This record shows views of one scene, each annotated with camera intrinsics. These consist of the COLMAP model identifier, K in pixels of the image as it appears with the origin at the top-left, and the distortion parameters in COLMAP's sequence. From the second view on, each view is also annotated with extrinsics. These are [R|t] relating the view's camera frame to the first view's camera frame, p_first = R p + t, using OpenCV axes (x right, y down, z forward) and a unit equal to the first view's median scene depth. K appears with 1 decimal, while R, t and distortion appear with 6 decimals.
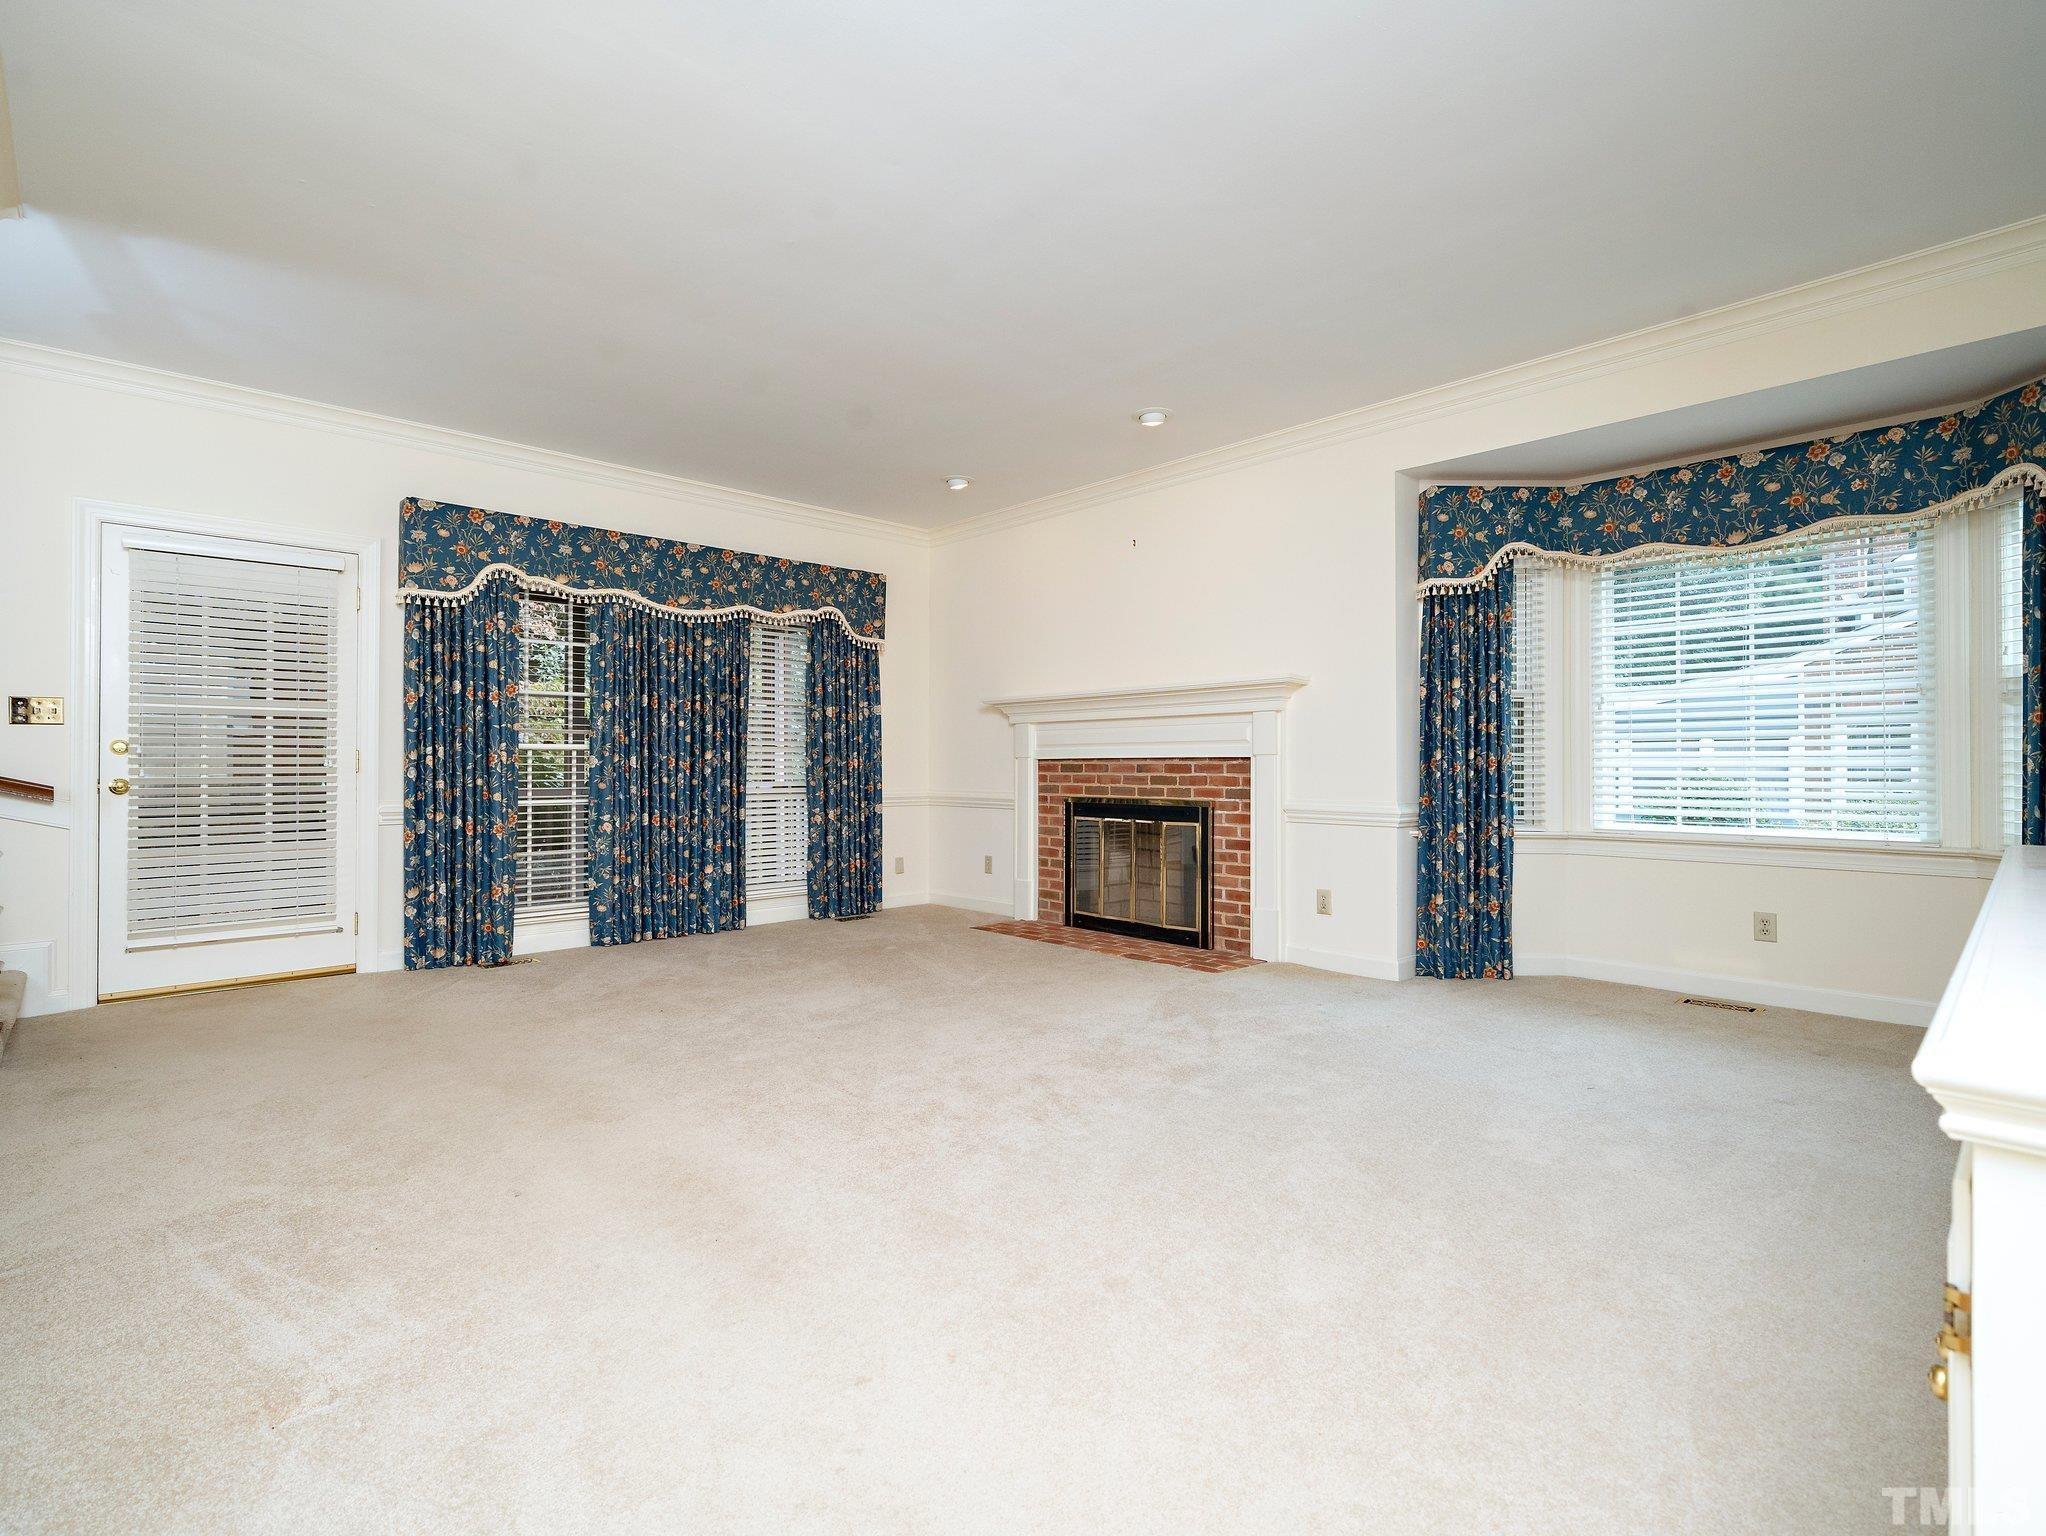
lens RADIAL K [[923.3, 0, 1013.0], [0, 923.3, 761.4], [0, 0, 1]] dist [-0.001633, -0.000521]
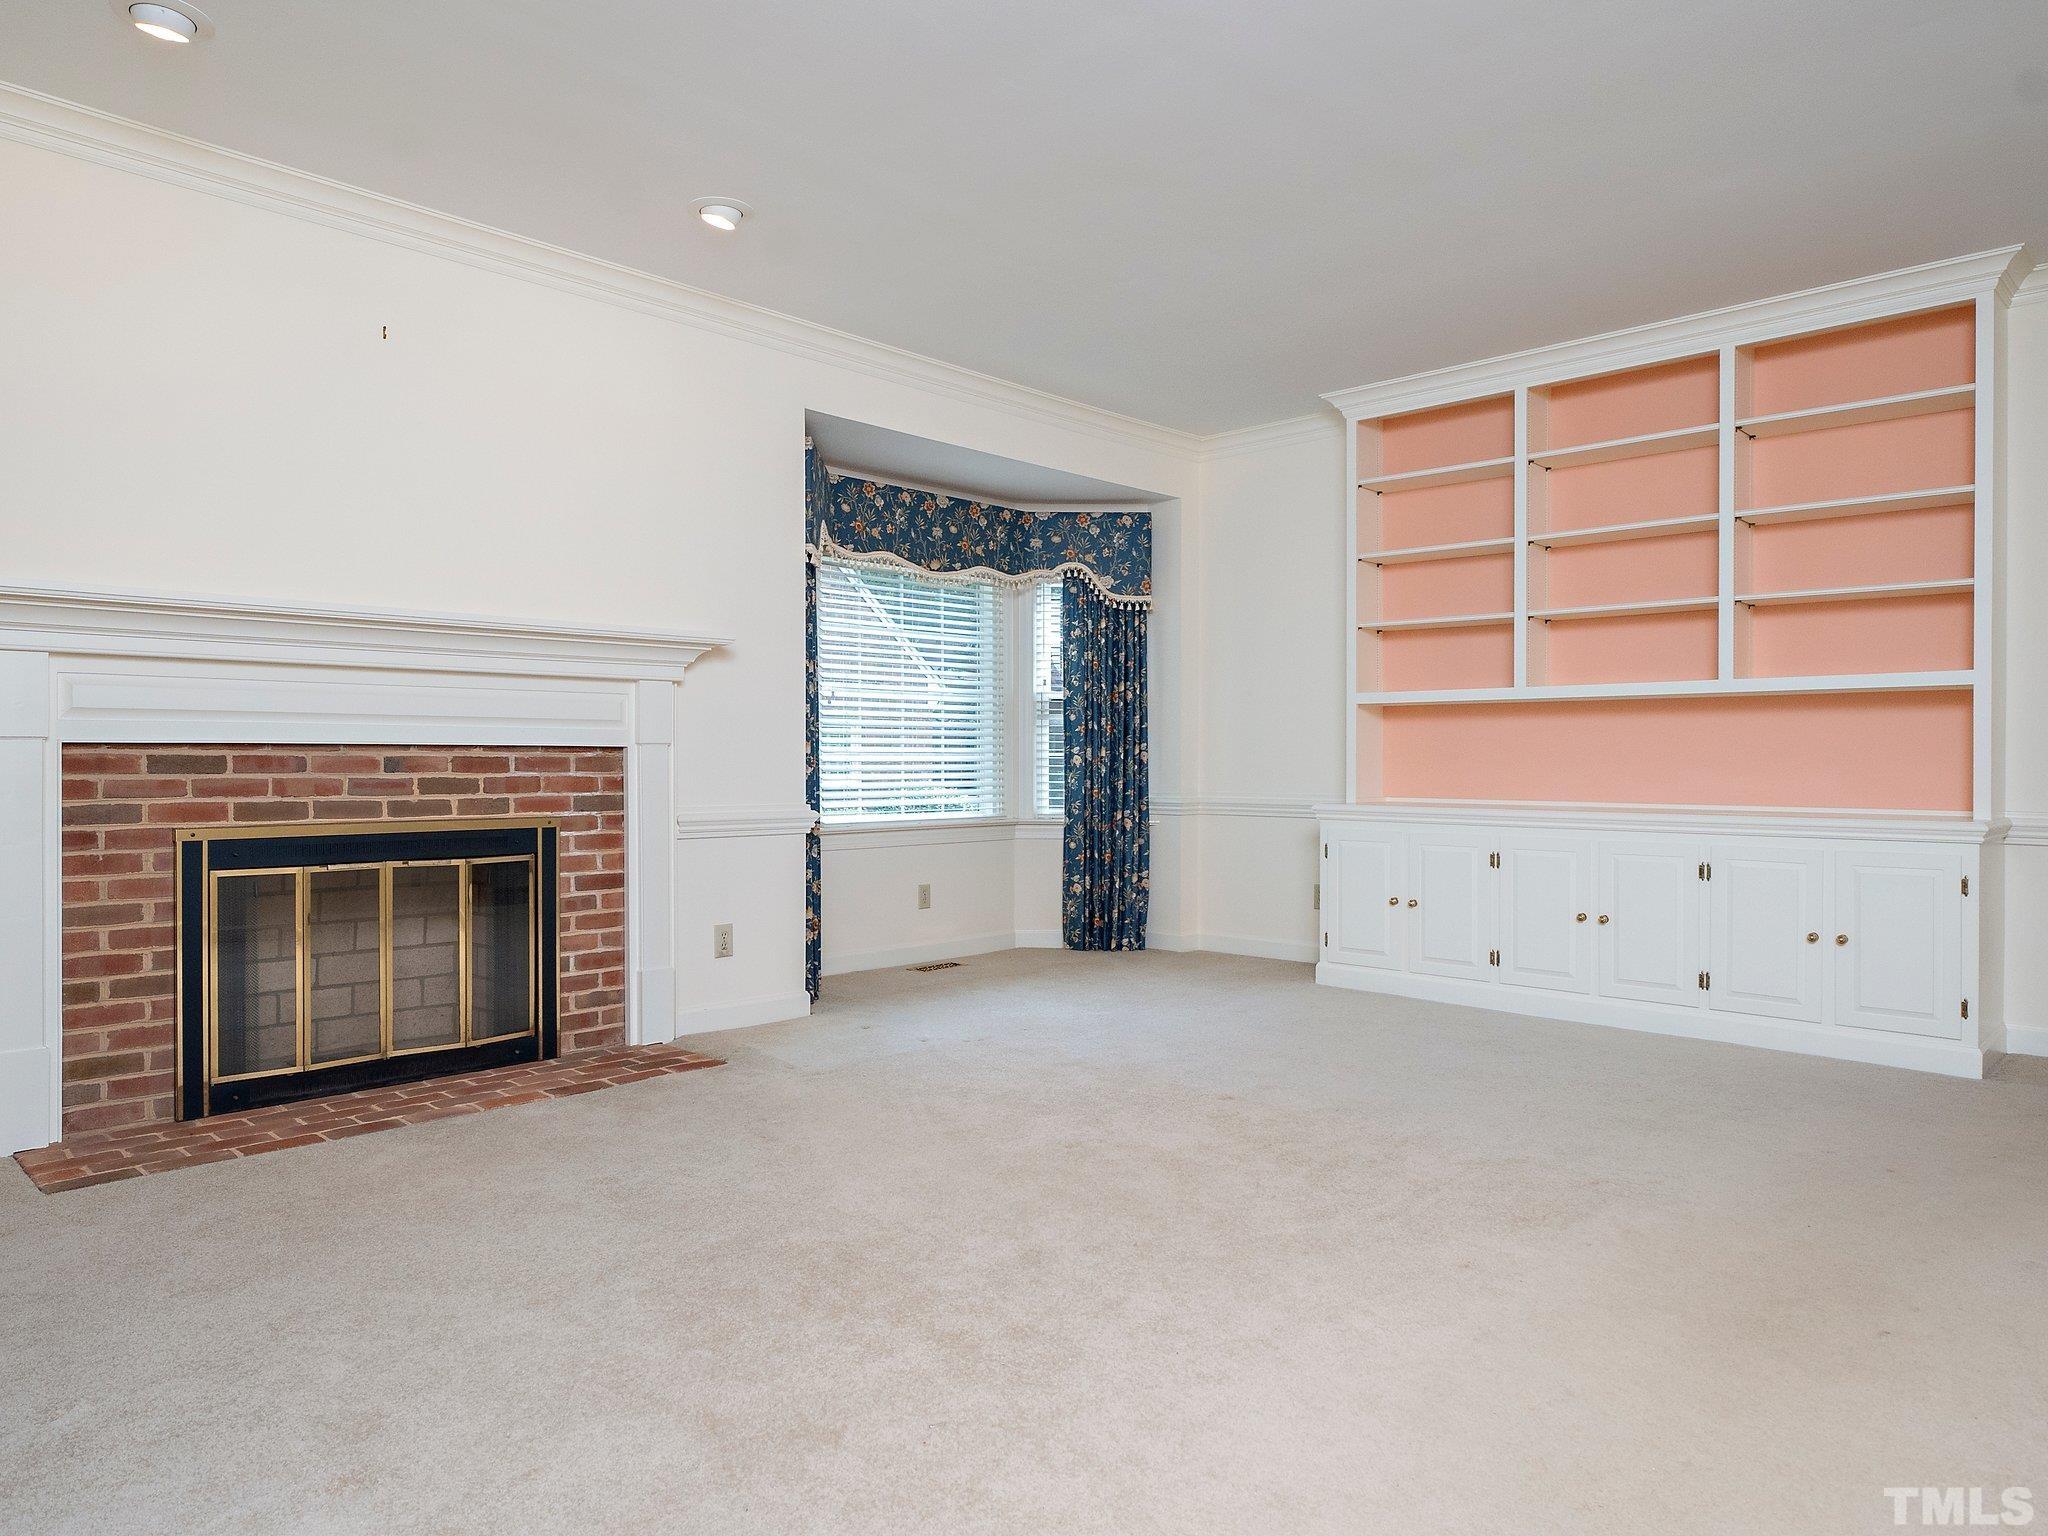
lens RADIAL K [[1300.0, 0, 1024.0], [0, 1300.0, 768.0], [0, 0, 1]] dist [-0.002181, -0.000950]
pose [[-0.021790, -0.005426, 0.999748, -0.682790], [-0.005935, 0.999968, 0.005298, 0.003932], [-0.999745, -0.005818, -0.021821, 0.729725]]
